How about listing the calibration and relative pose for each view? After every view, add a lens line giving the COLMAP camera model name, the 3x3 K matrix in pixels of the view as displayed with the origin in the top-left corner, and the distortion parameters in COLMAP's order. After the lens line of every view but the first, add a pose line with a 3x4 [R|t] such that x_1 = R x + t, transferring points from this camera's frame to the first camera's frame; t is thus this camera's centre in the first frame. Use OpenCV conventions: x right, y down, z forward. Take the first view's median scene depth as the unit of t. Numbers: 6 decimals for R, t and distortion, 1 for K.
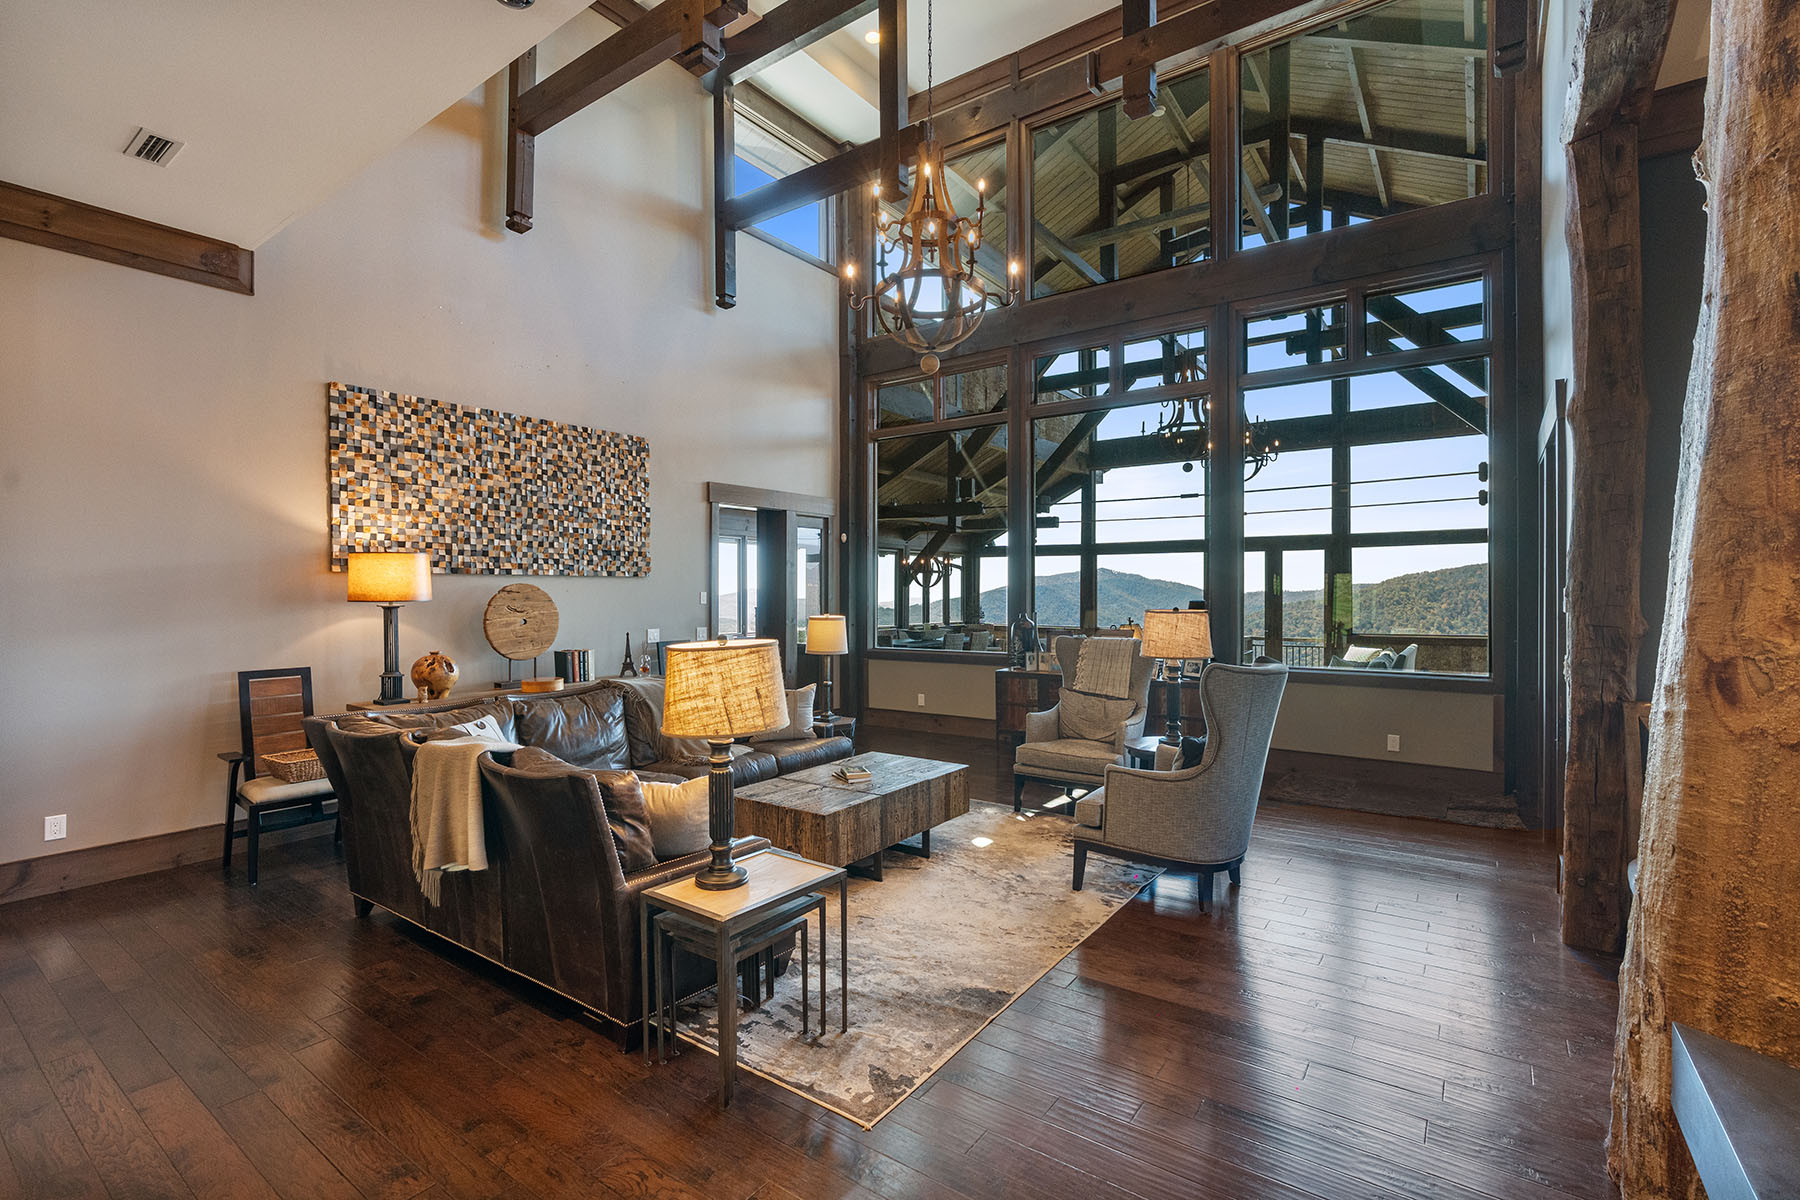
lens RADIAL K [[821.0, 0, 907.7], [0, 821.0, 605.0], [0, 0, 1]] dist [-0.010766, 0.002257]
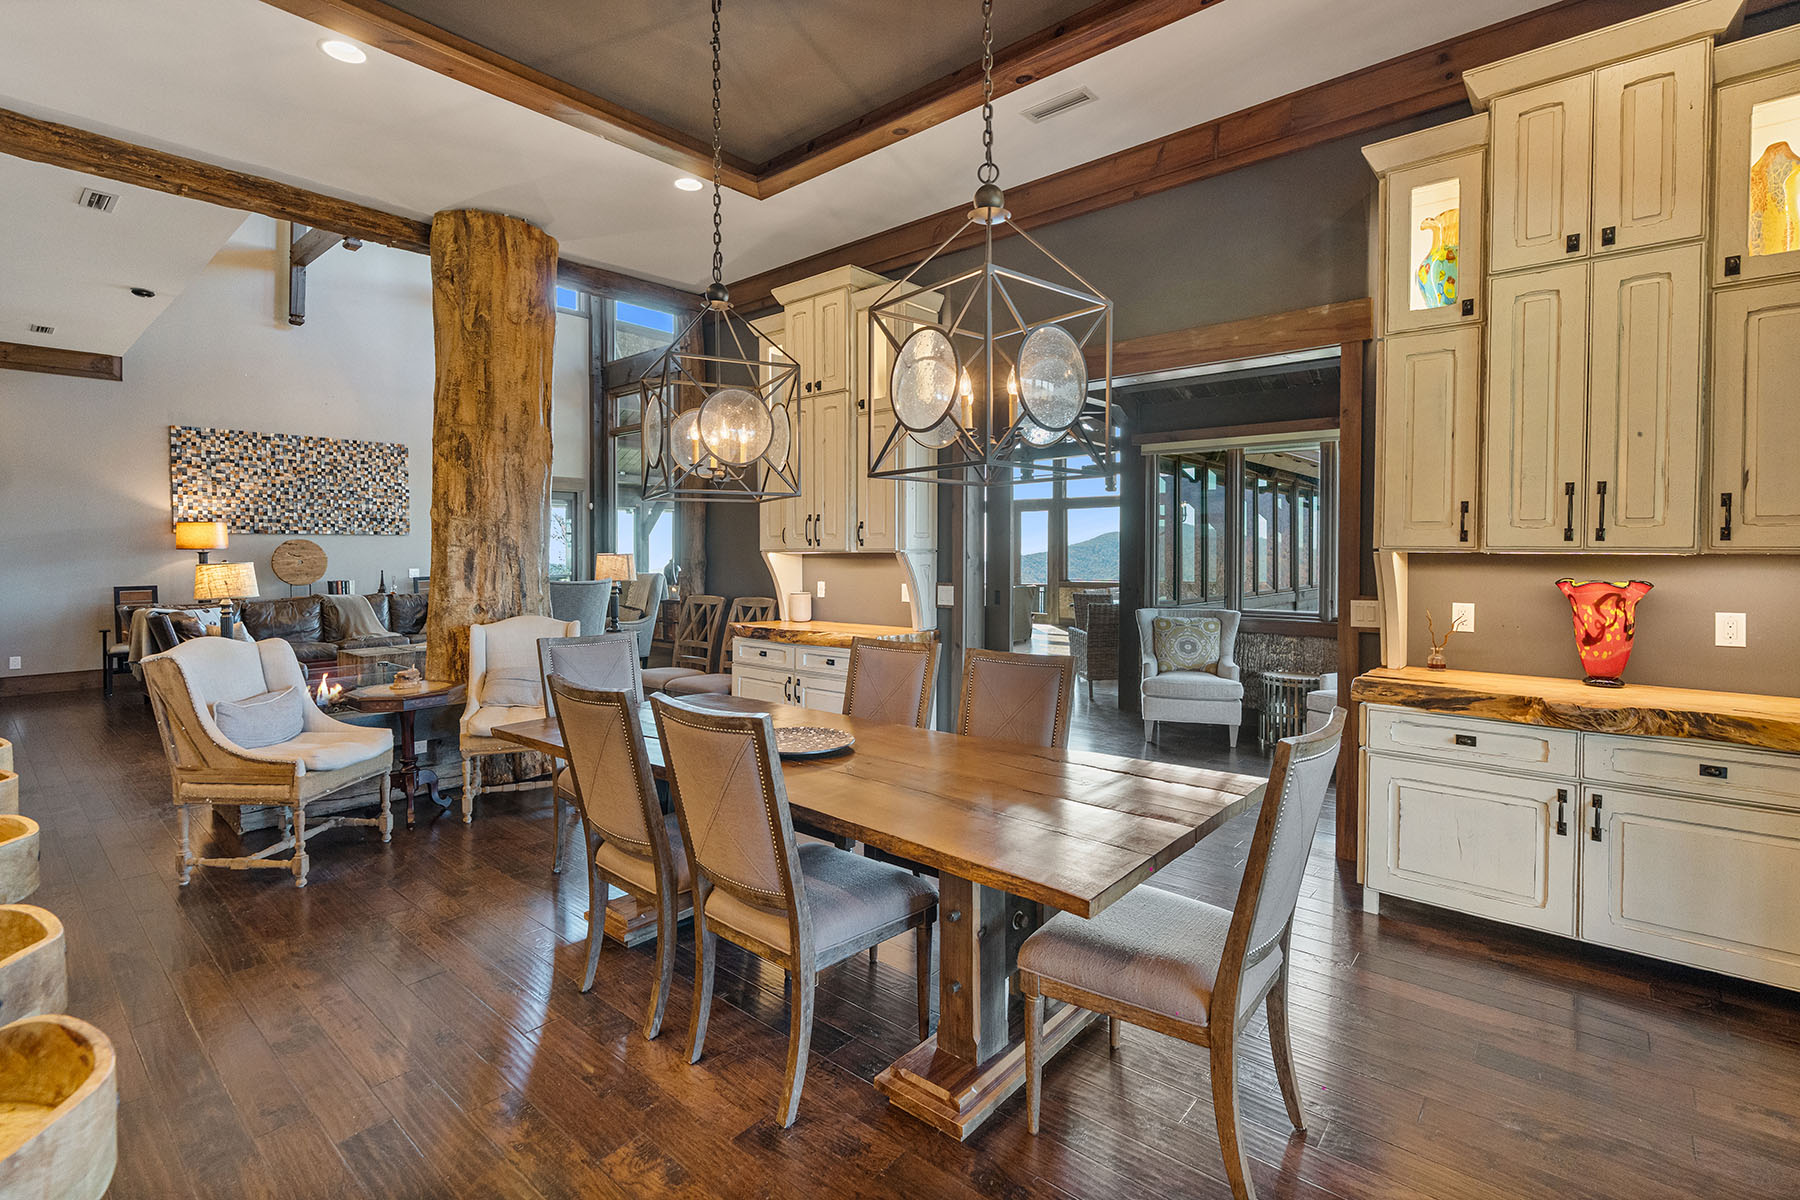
lens RADIAL K [[821.0, 0, 895.6], [0, 821.0, 571.3], [0, 0, 1]] dist [-0.010766, 0.002257]
pose [[0.993654, 0.002444, -0.112452, 0.929164], [-0.001142, 0.999932, 0.011644, 0.018431], [0.112472, -0.011442, 0.993589, -0.513818]]
